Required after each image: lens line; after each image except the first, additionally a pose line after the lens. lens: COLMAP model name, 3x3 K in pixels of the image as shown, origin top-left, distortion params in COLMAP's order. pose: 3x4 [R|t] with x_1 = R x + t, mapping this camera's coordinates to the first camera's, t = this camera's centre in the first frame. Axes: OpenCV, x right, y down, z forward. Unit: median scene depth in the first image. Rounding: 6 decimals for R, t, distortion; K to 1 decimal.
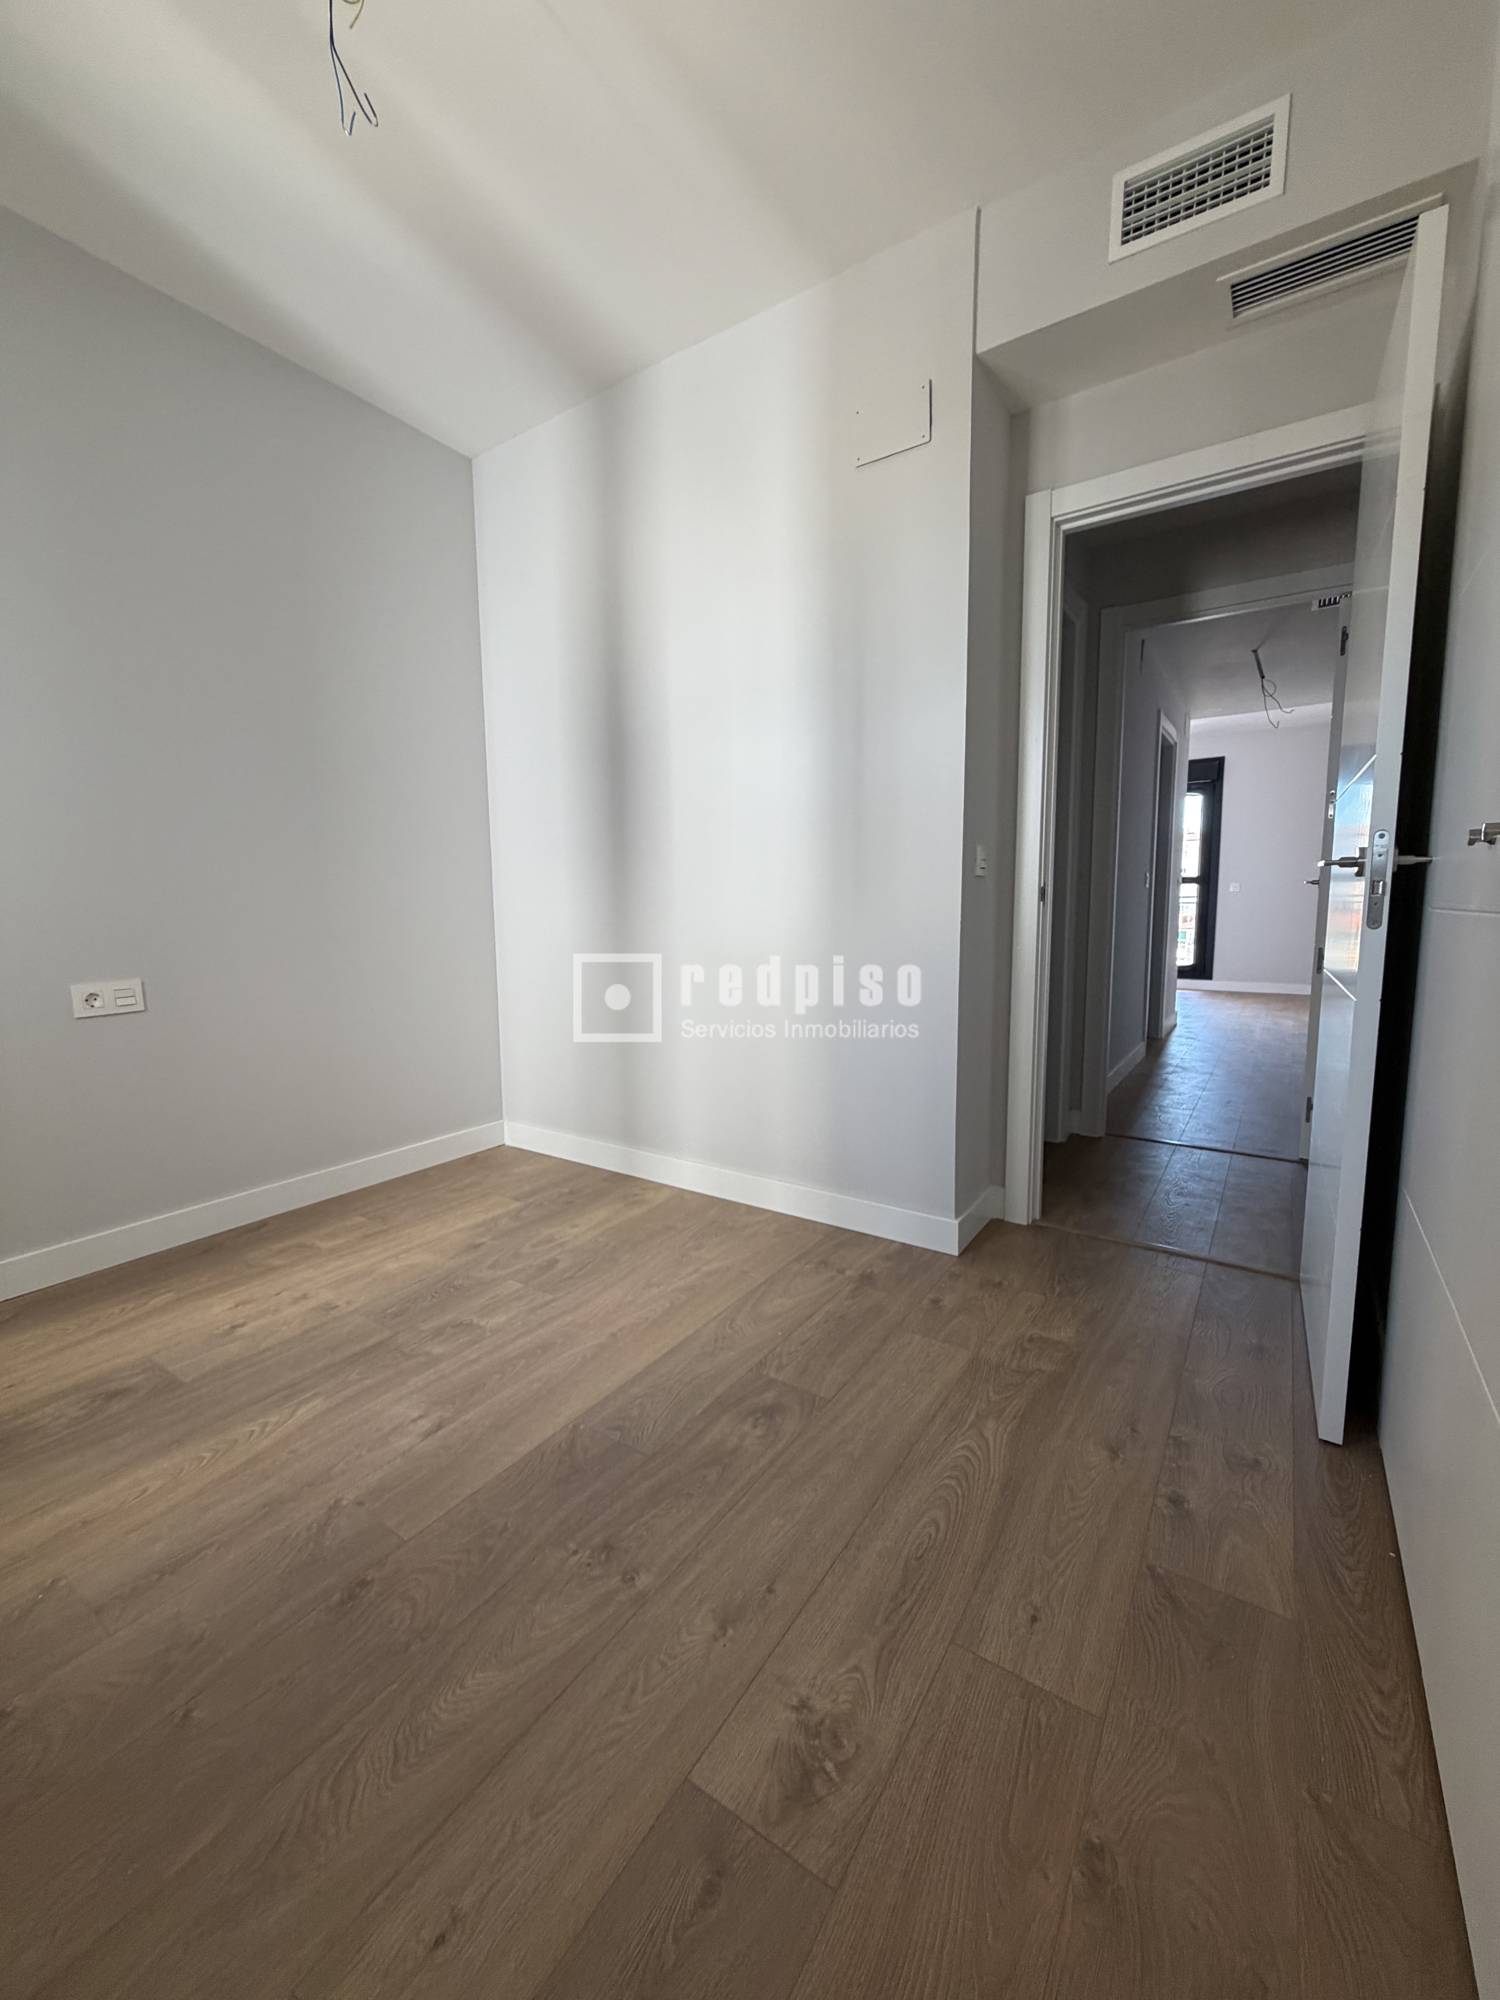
lens RADIAL K [[800.3, 0, 752.1], [0, 800.3, 997.5], [0, 0, 1]] dist [-0.000442, 0.000410]
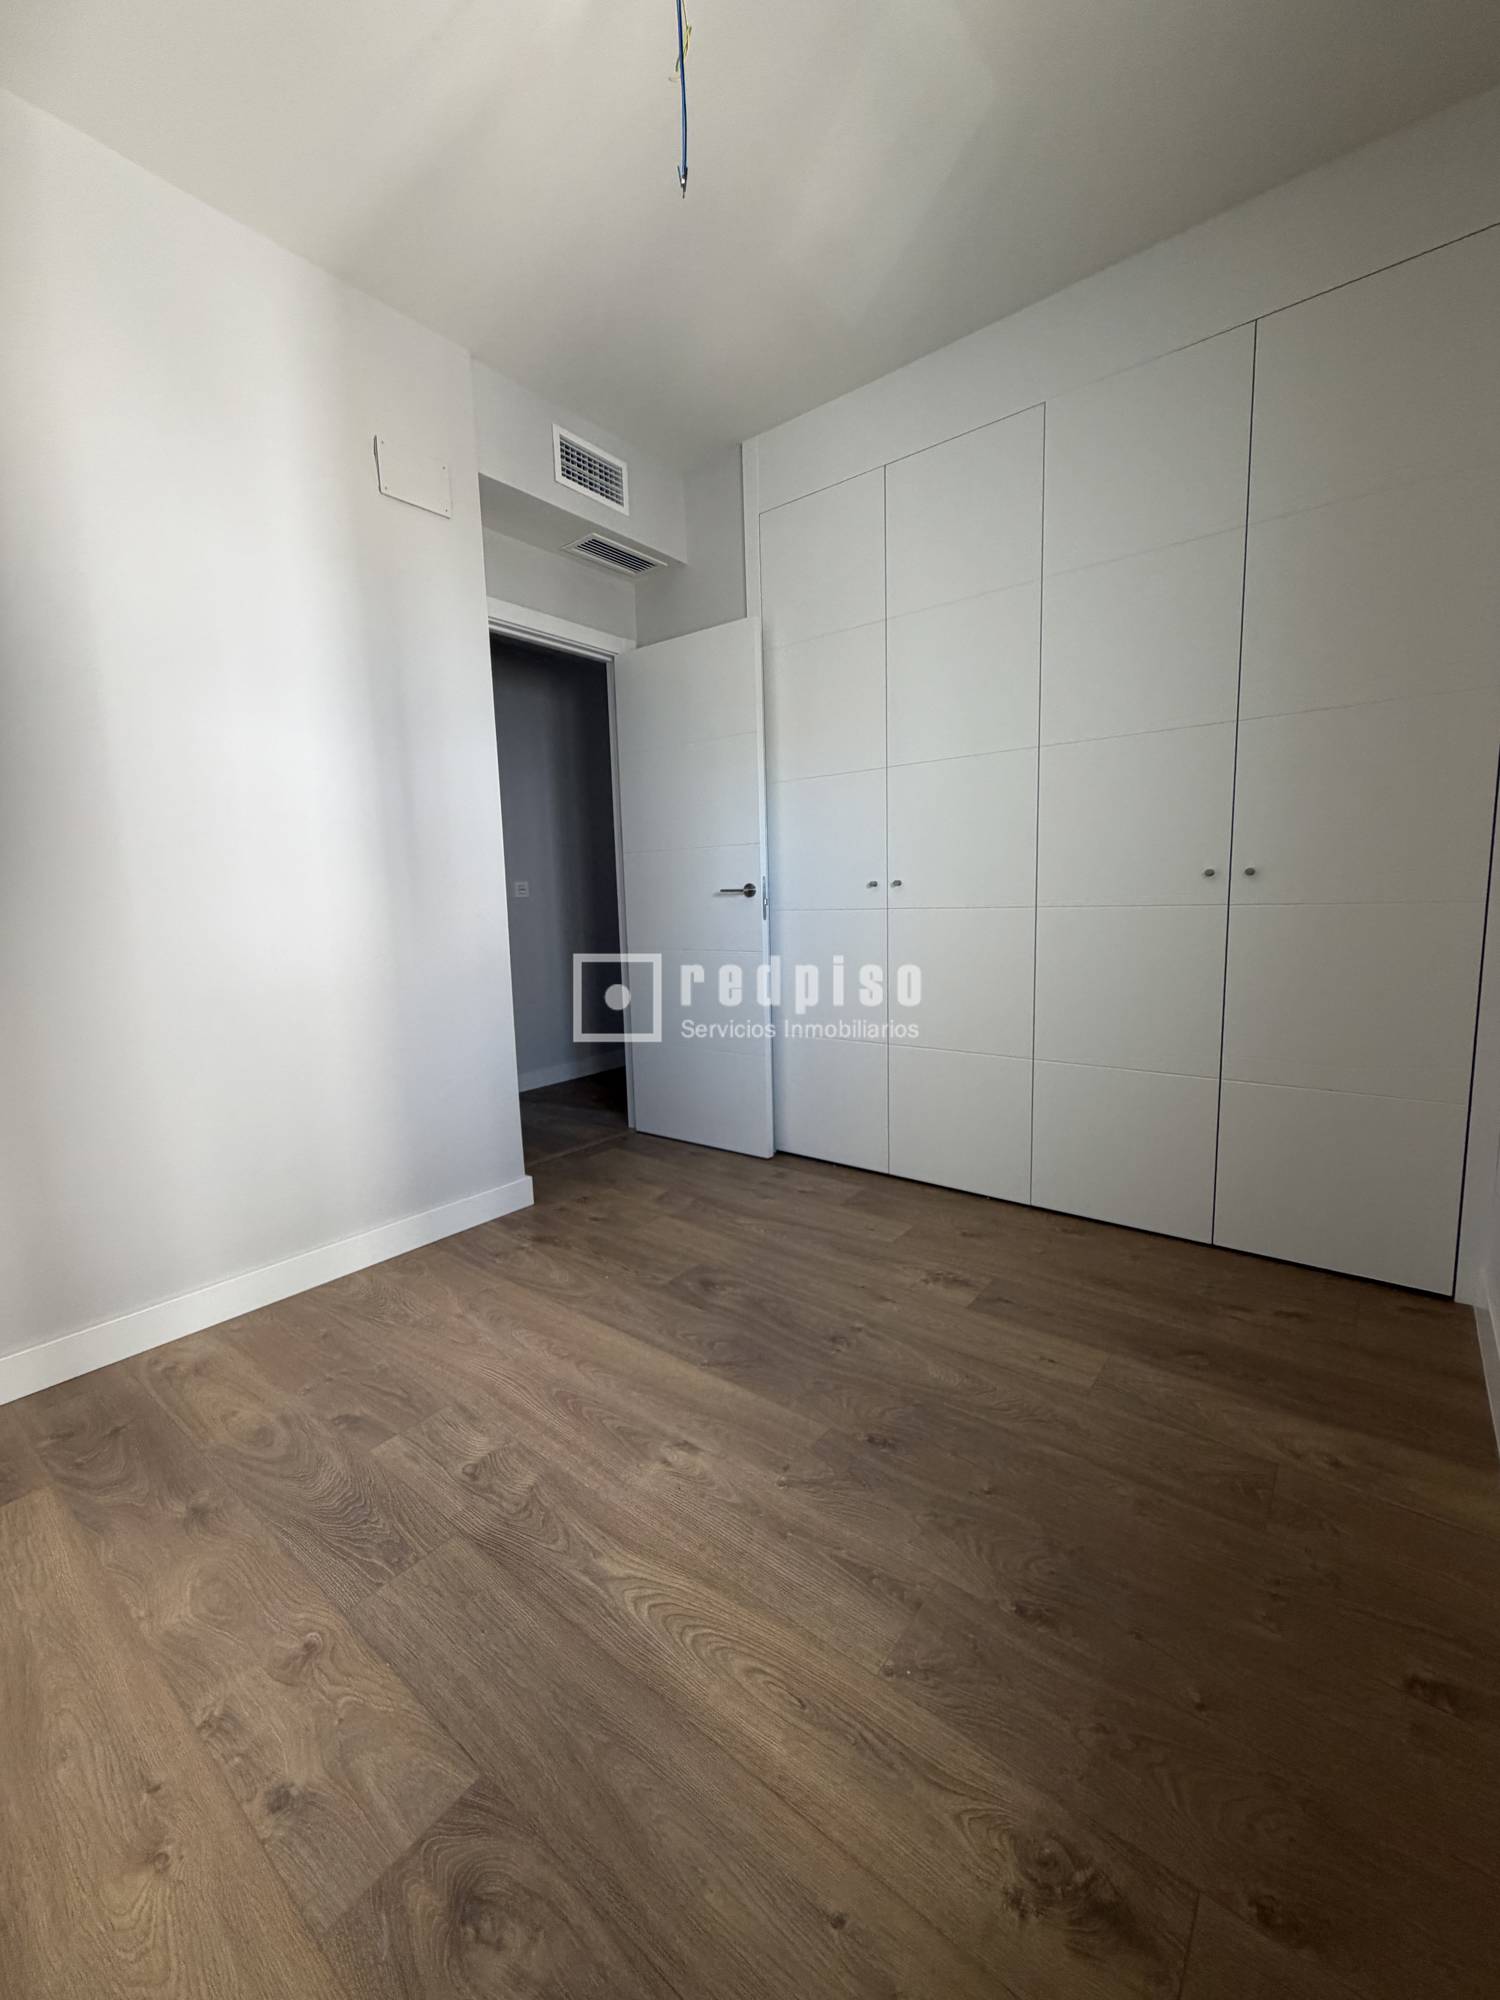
lens RADIAL K [[800.3, 0, 752.1], [0, 800.3, 997.5], [0, 0, 1]] dist [-0.000442, 0.000410]
pose [[0.081935, -0.123286, 0.988983, -1.118010], [0.144763, 0.983268, 0.110581, -0.093974], [-0.986068, 0.134108, 0.098412, 0.637854]]
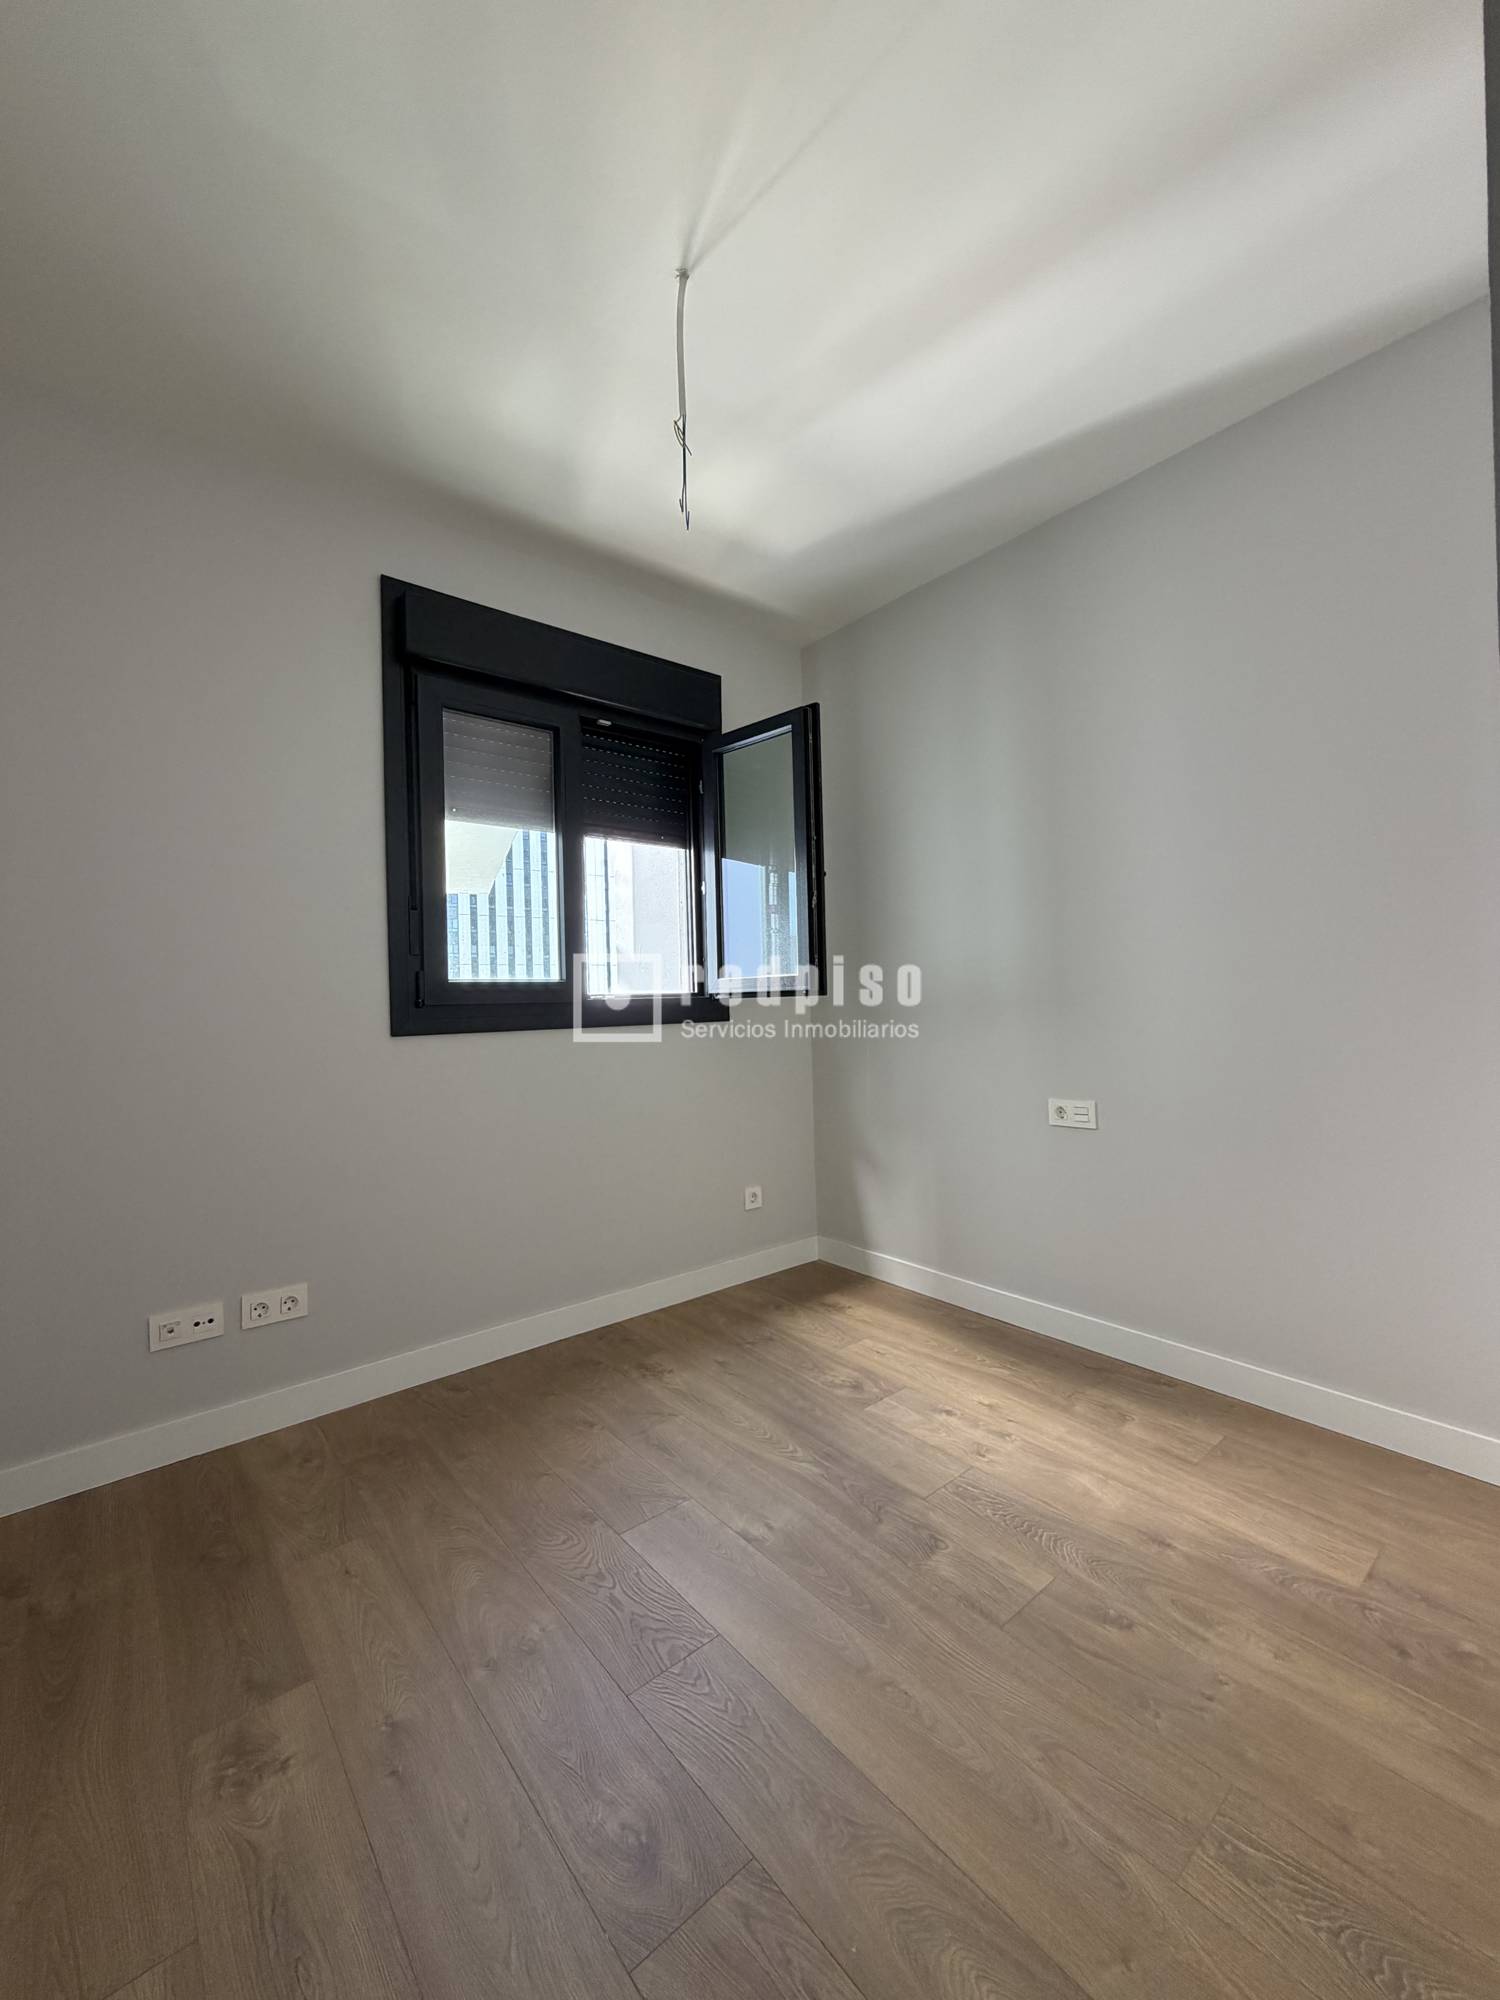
lens RADIAL K [[800.3, 0, 752.1], [0, 800.3, 997.5], [0, 0, 1]] dist [-0.000442, 0.000410]
pose [[-0.285668, 0.014258, -0.958223, 0.562087], [-0.085443, 0.995528, 0.040286, -0.216772], [0.954512, 0.093382, -0.283173, 1.067565]]
